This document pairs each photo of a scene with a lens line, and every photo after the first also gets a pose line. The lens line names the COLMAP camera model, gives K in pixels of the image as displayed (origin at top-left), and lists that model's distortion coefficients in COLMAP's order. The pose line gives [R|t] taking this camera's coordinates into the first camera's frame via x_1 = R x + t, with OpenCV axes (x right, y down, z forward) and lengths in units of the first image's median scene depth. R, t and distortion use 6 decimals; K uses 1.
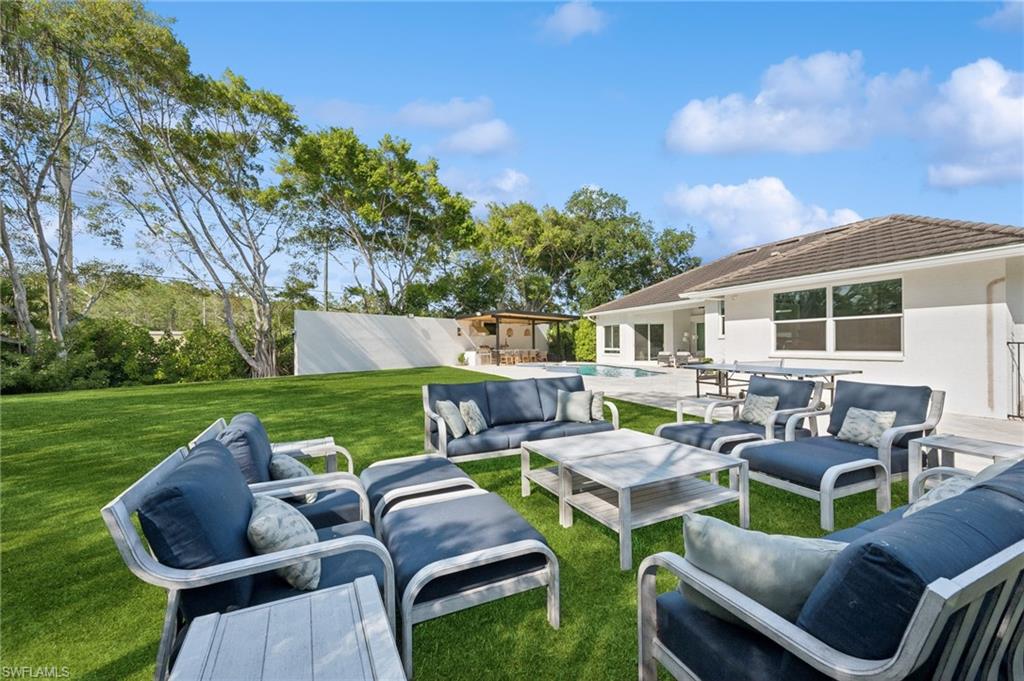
lens RADIAL K [[408.1, 0, 510.1], [0, 408.1, 342.1], [0, 0, 1]] dist [-0.000762, -0.000222]
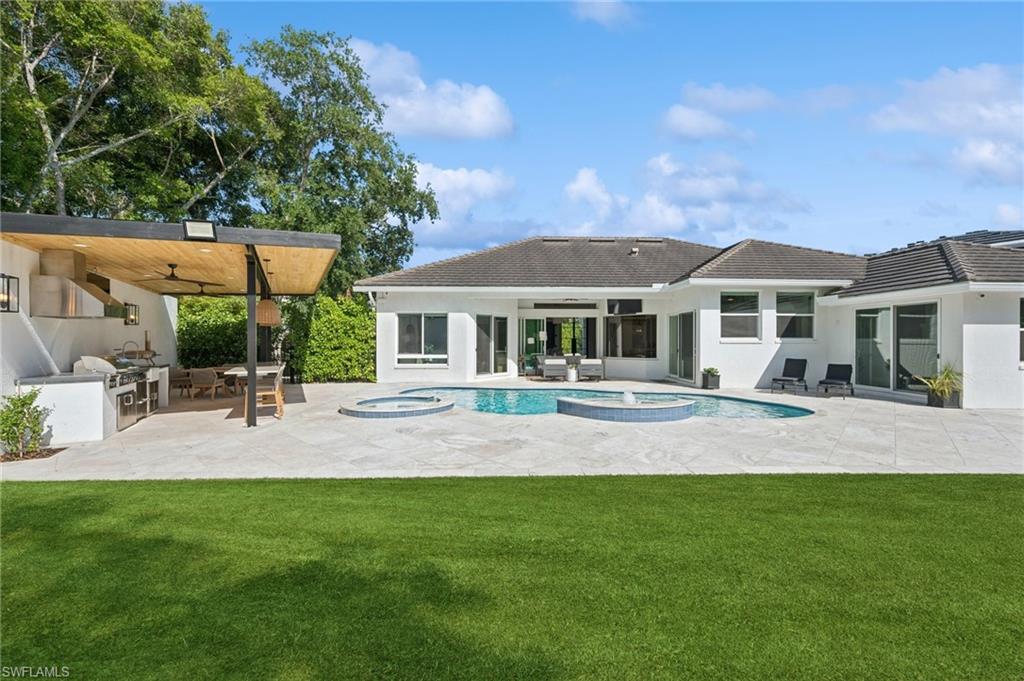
lens RADIAL K [[408.1, 0, 510.1], [0, 408.1, 342.1], [0, 0, 1]] dist [-0.000762, -0.000222]
pose [[0.344699, 0.004486, 0.938703, -0.219684], [-0.009763, 0.999952, -0.001194, -0.002346], [-0.938662, -0.008753, 0.344726, 0.658366]]
